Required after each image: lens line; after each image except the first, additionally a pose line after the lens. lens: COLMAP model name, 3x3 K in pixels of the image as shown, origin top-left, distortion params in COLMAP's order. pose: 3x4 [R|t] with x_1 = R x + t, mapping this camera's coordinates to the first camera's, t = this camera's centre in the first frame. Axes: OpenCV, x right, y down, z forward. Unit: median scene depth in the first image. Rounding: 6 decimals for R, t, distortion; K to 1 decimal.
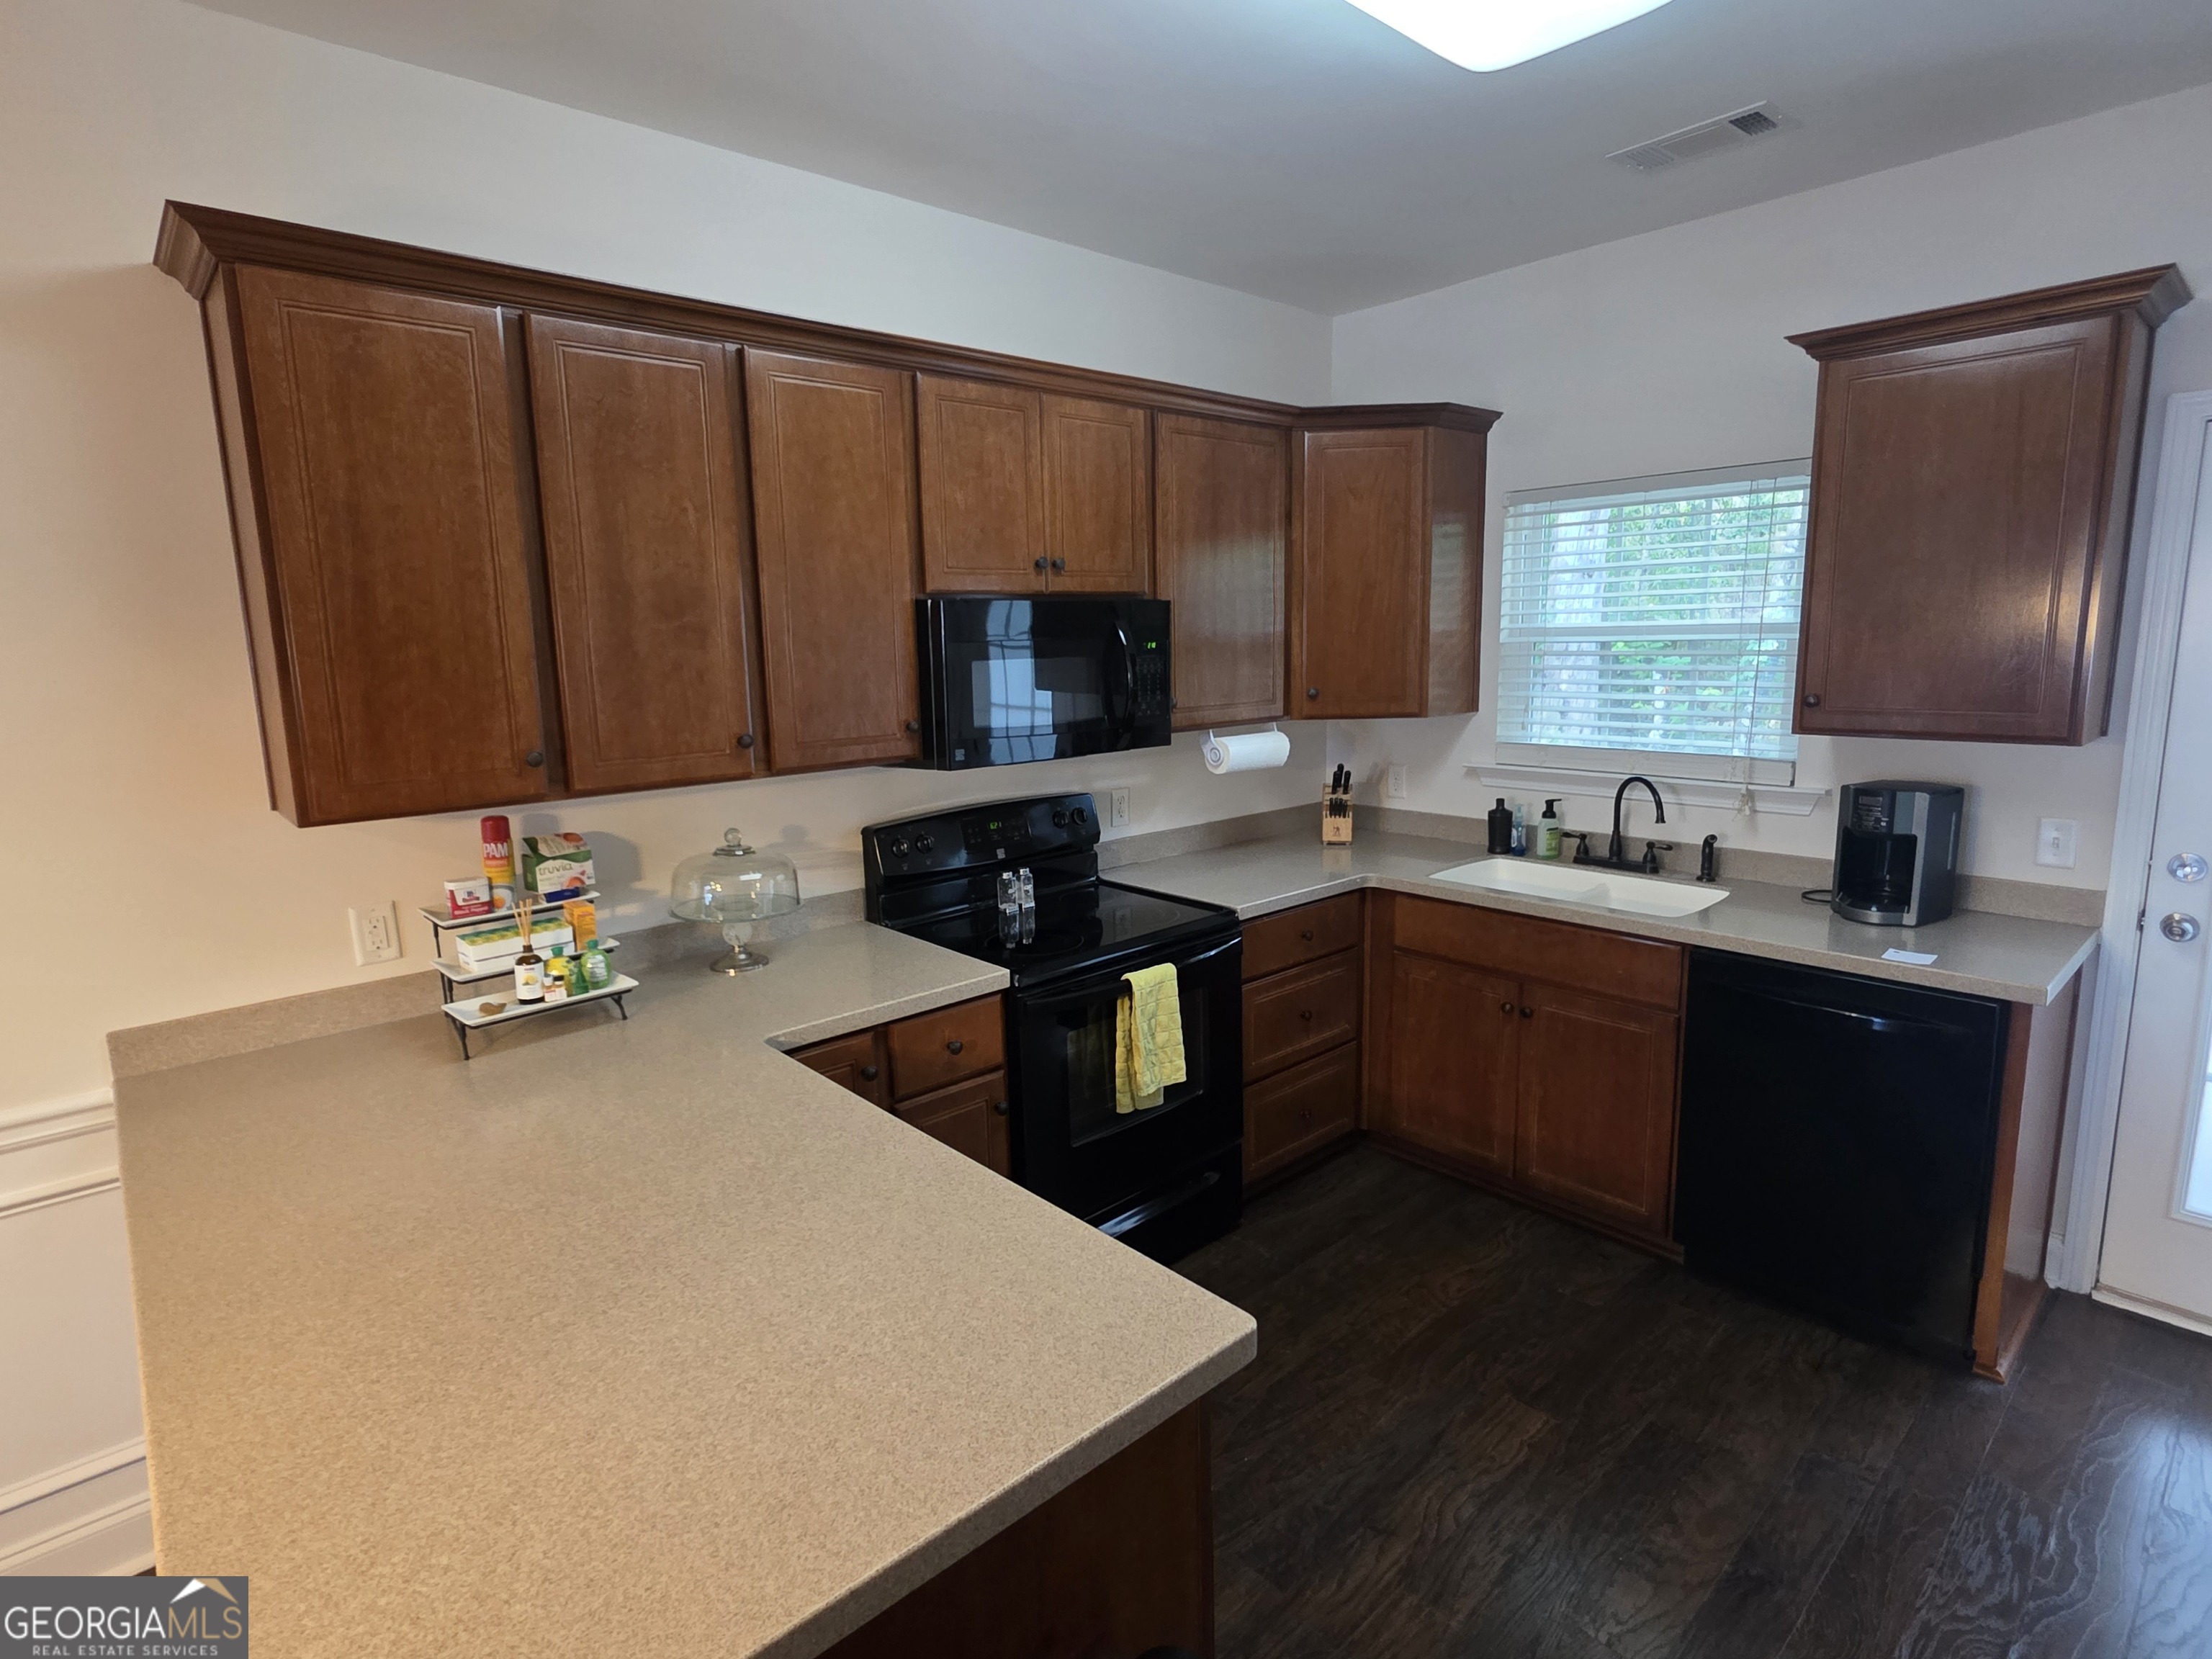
lens RADIAL K [[1132.3, 0, 1093.5], [0, 1132.3, 821.3], [0, 0, 1]] dist [0.002062, -0.000210]
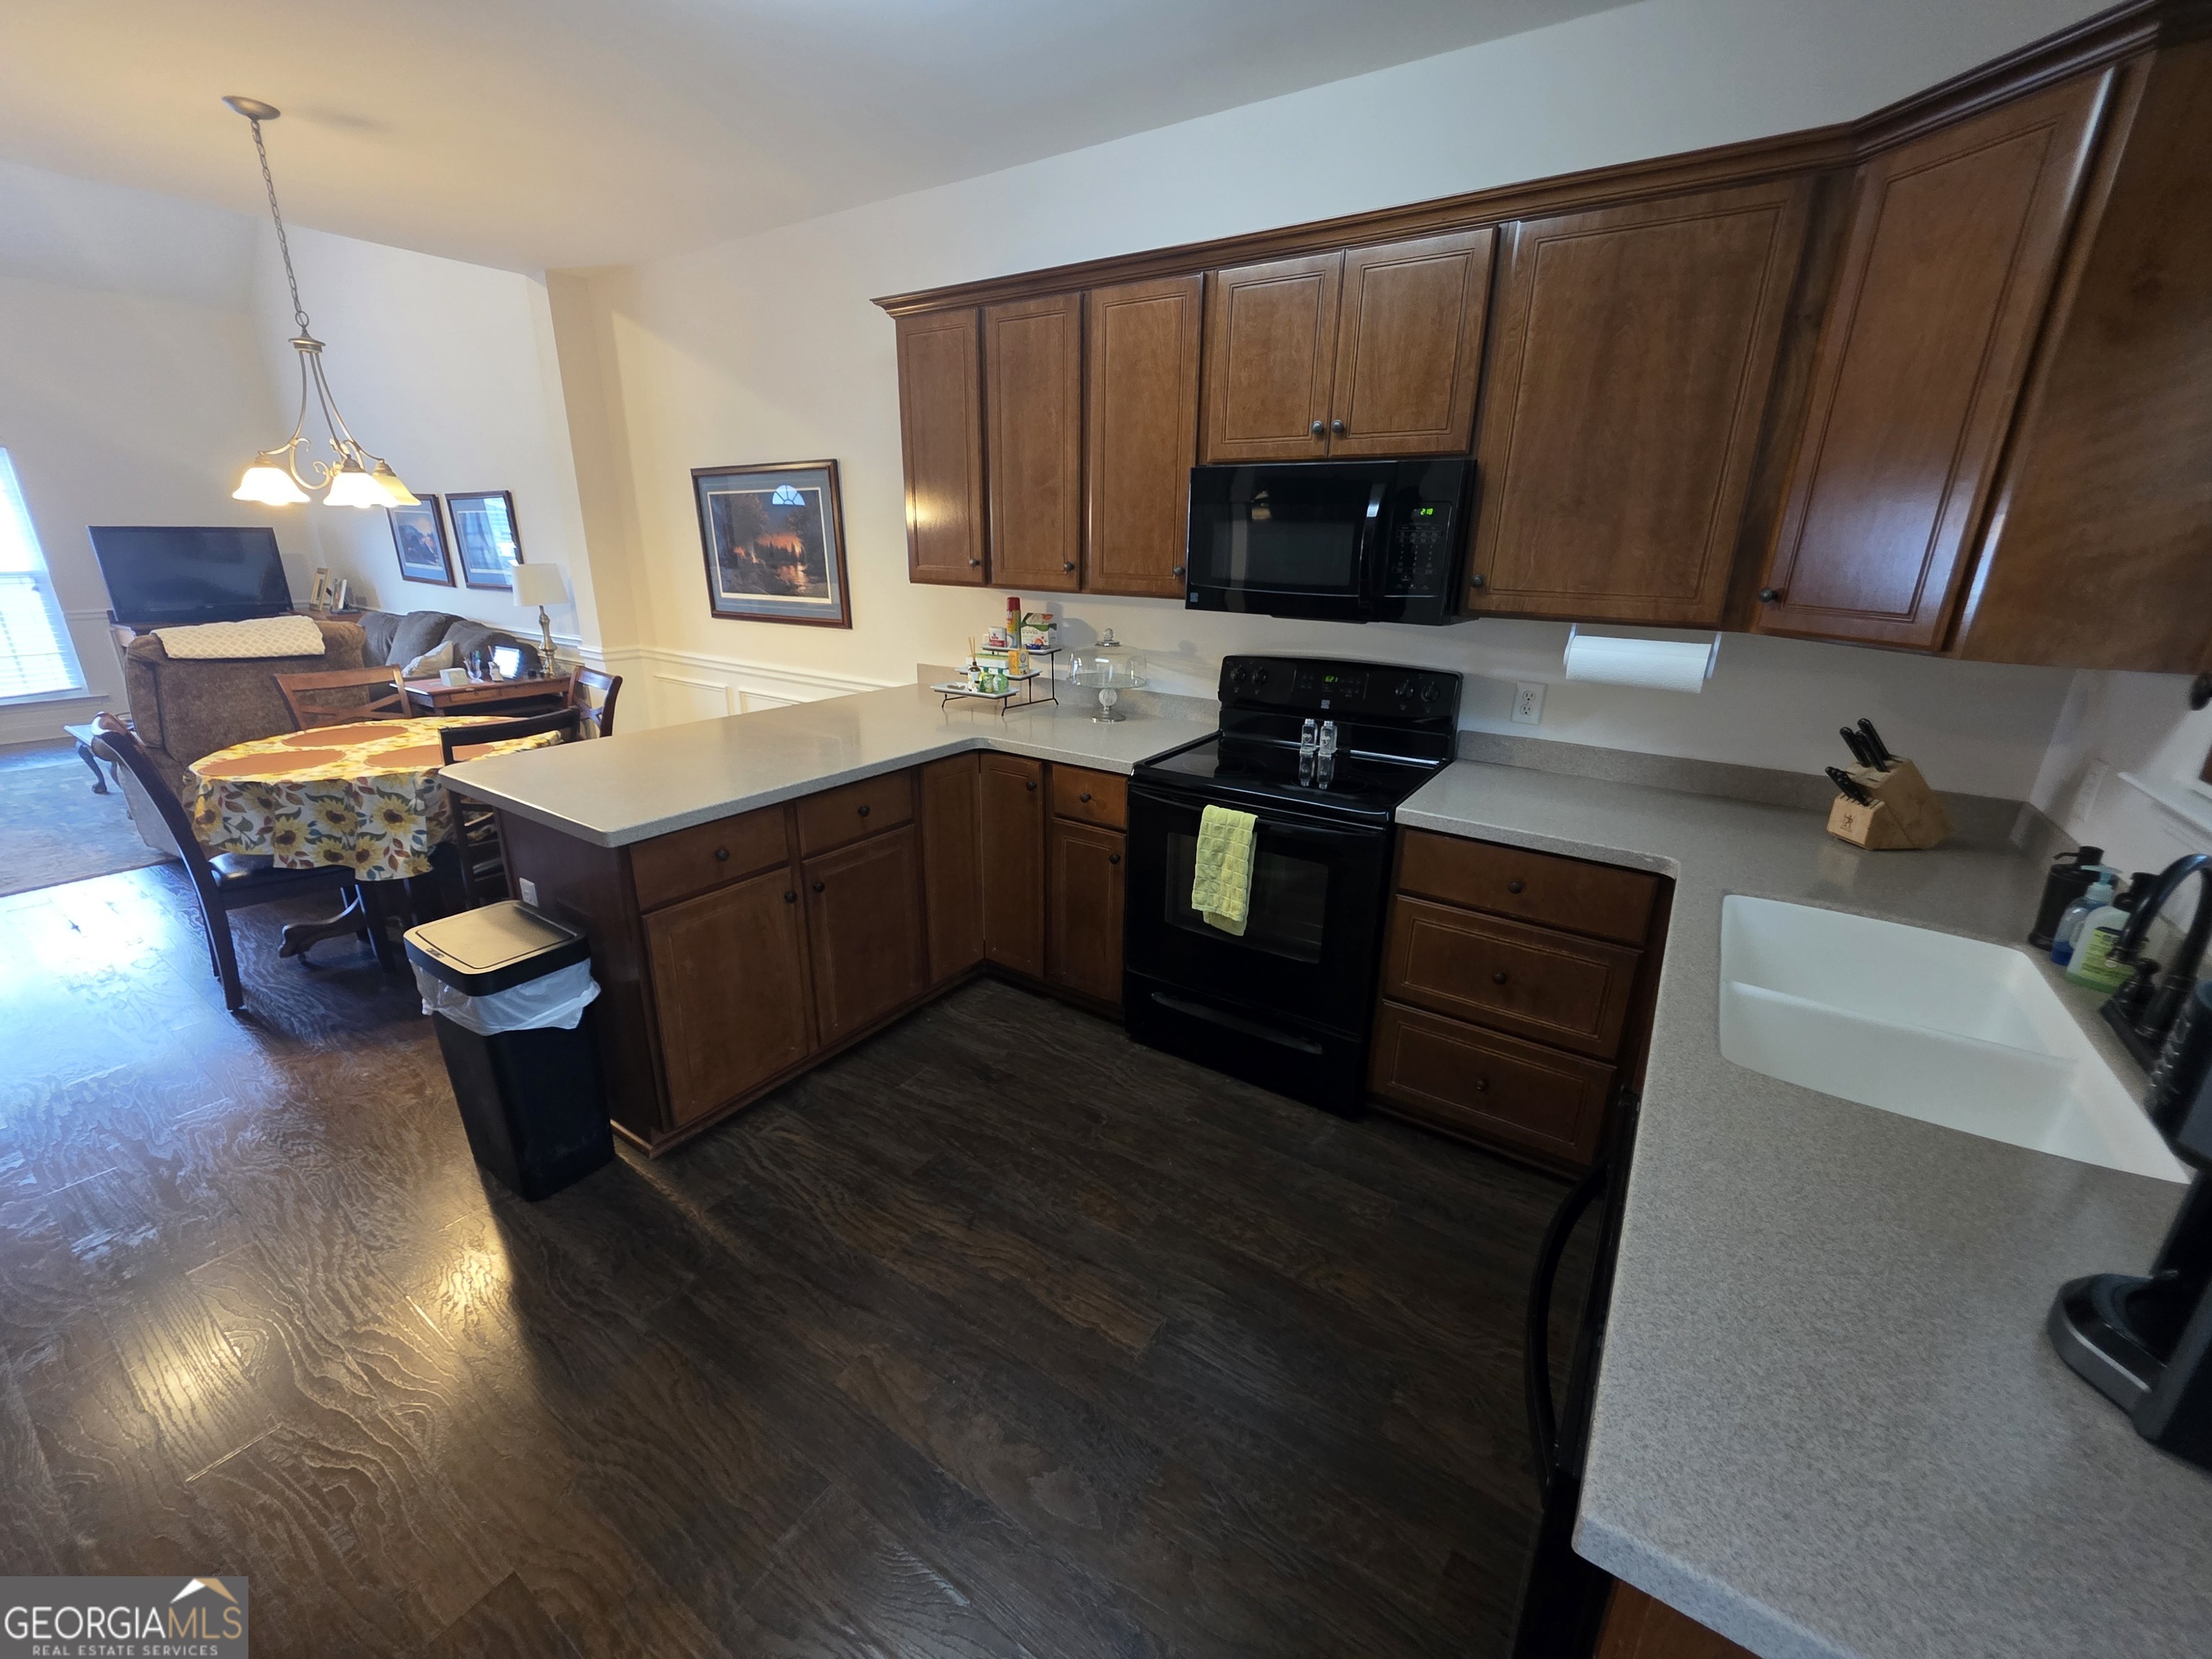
lens RADIAL K [[896.1, 0, 1097.3], [0, 896.1, 819.4], [0, 0, 1]] dist [0.006573, -0.000015]
pose [[0.238793, 0.325615, -0.914851, 0.737695], [-0.177991, 0.940821, 0.288400, -0.082798], [0.954619, 0.093967, 0.282618, 0.556759]]
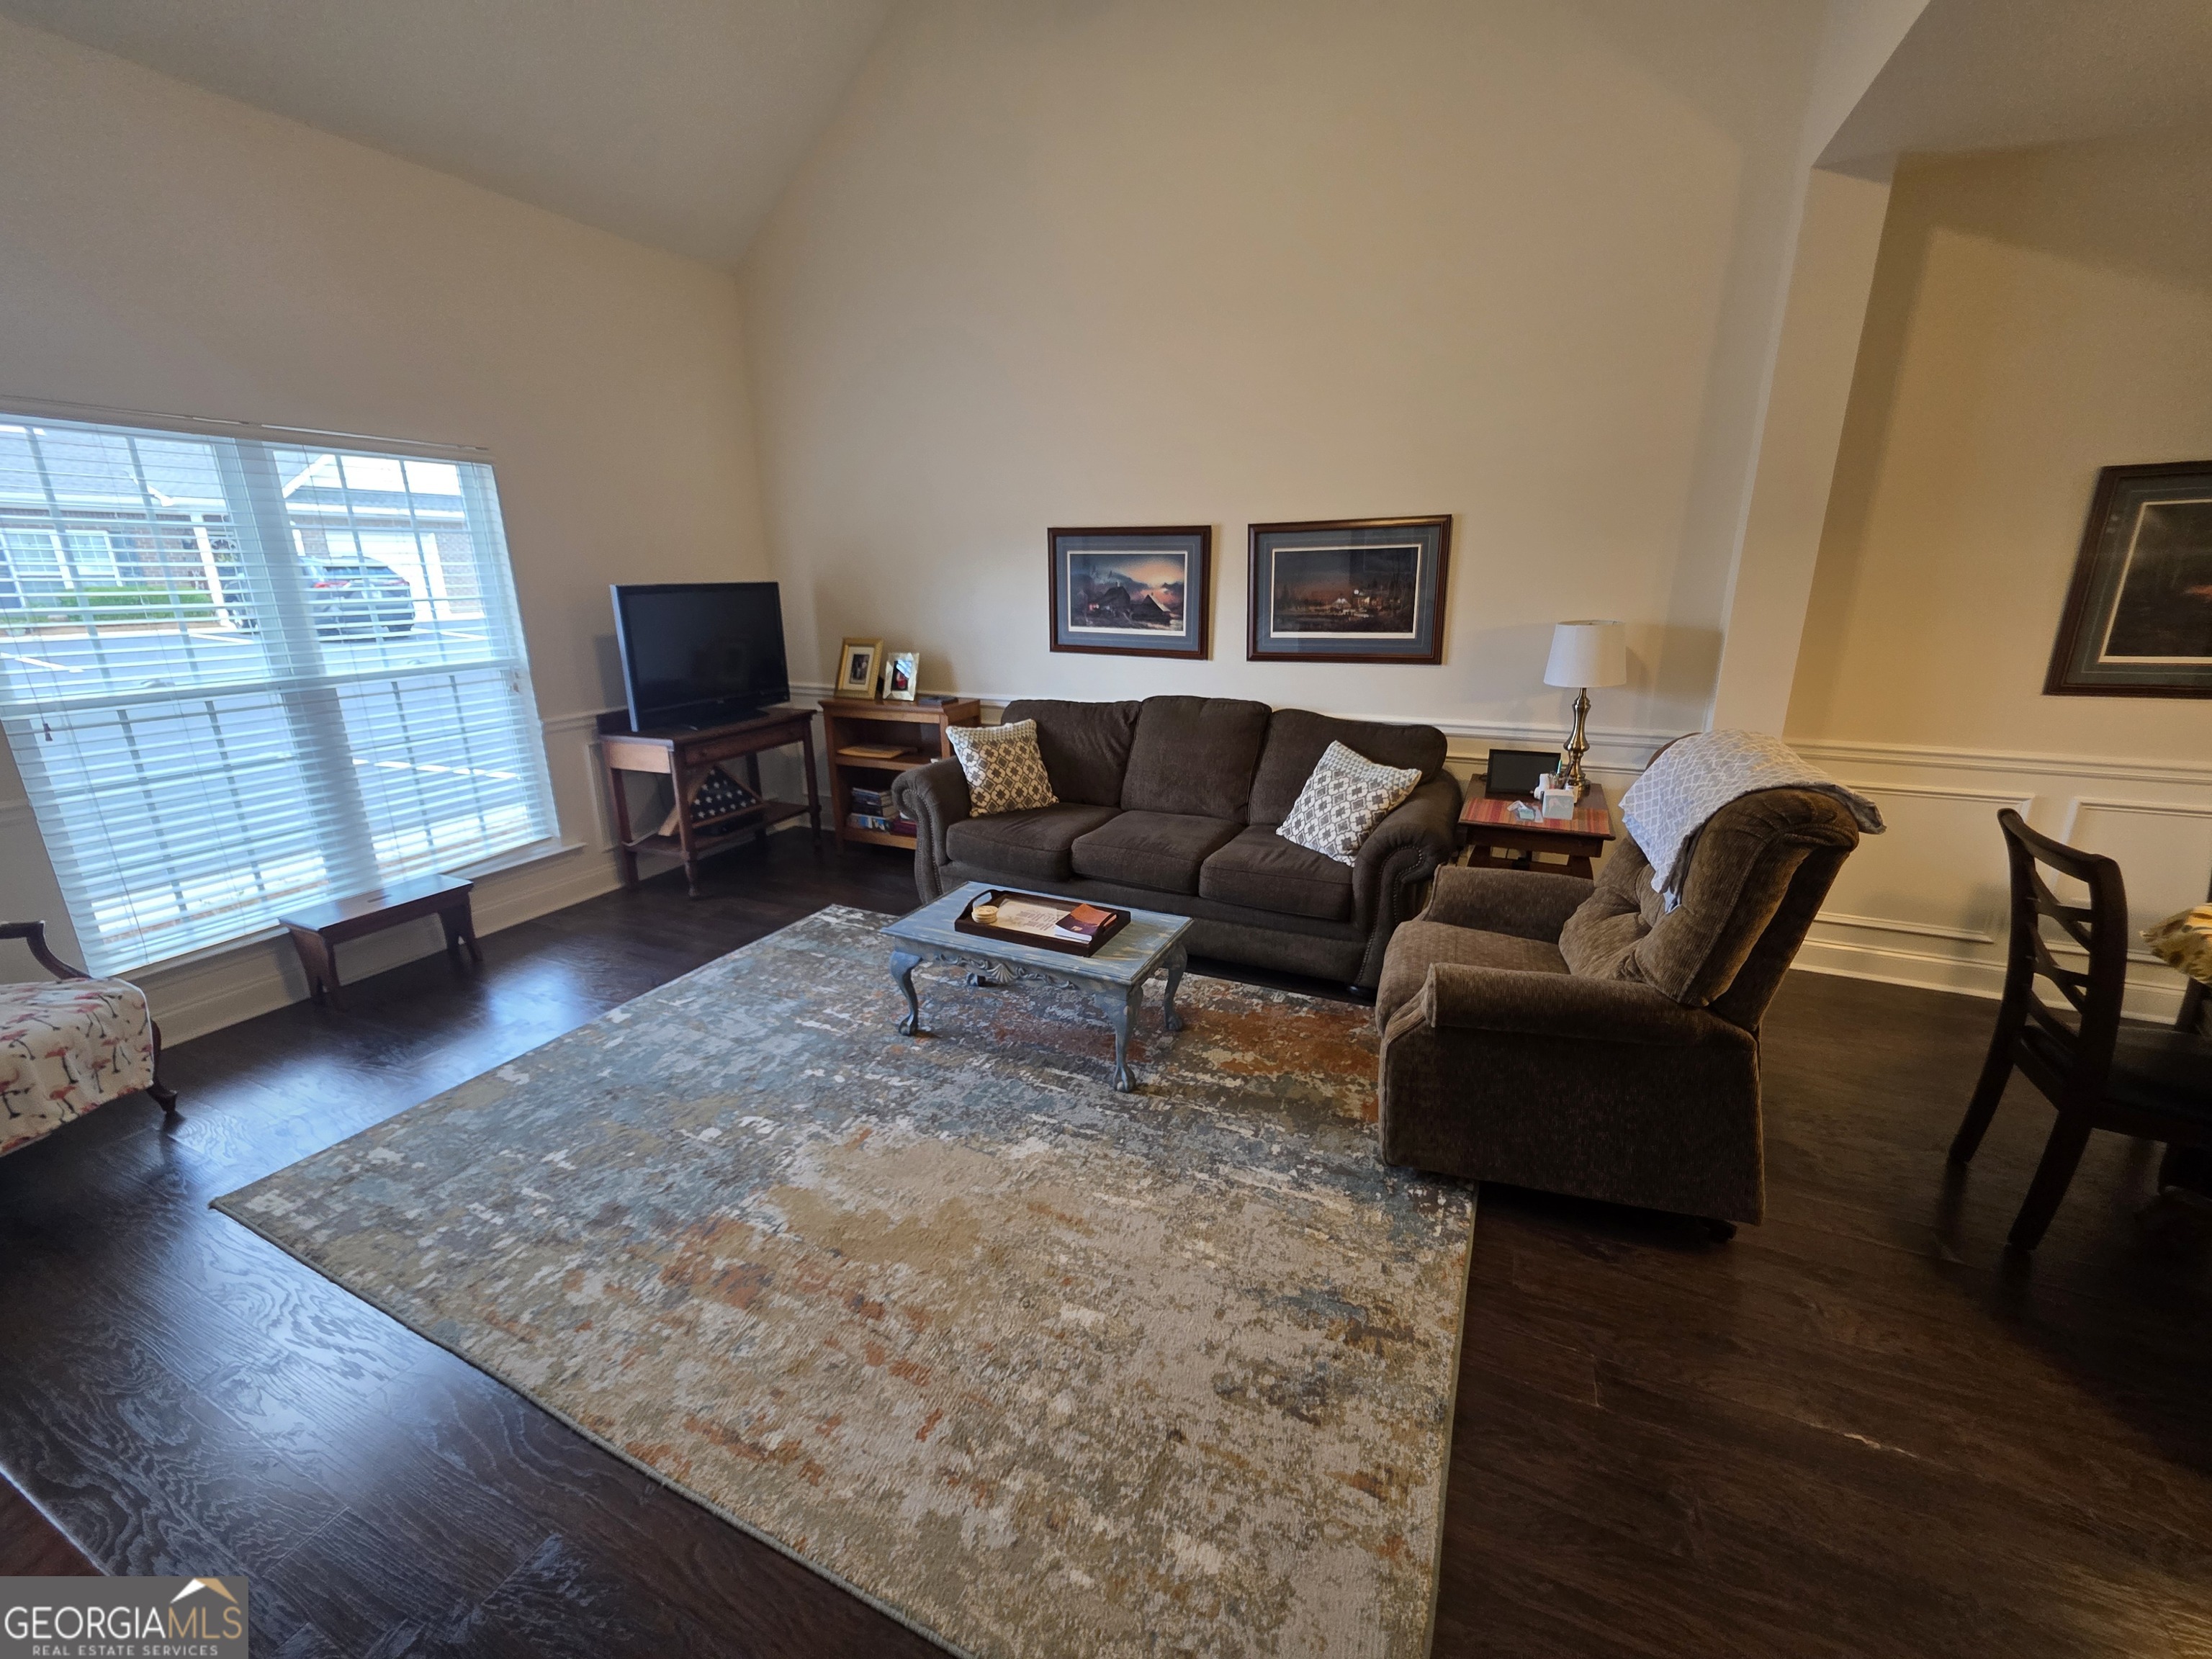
lens RADIAL K [[885.4, 0, 1099.1], [0, 885.4, 815.5], [0, 0, 1]] dist [0.000681, -0.000254]
pose [[0.388514, 0.265976, -0.882221, -0.428459], [-0.151794, 0.962828, 0.223430, 0.220745], [0.908854, 0.047110, 0.414445, -1.022990]]
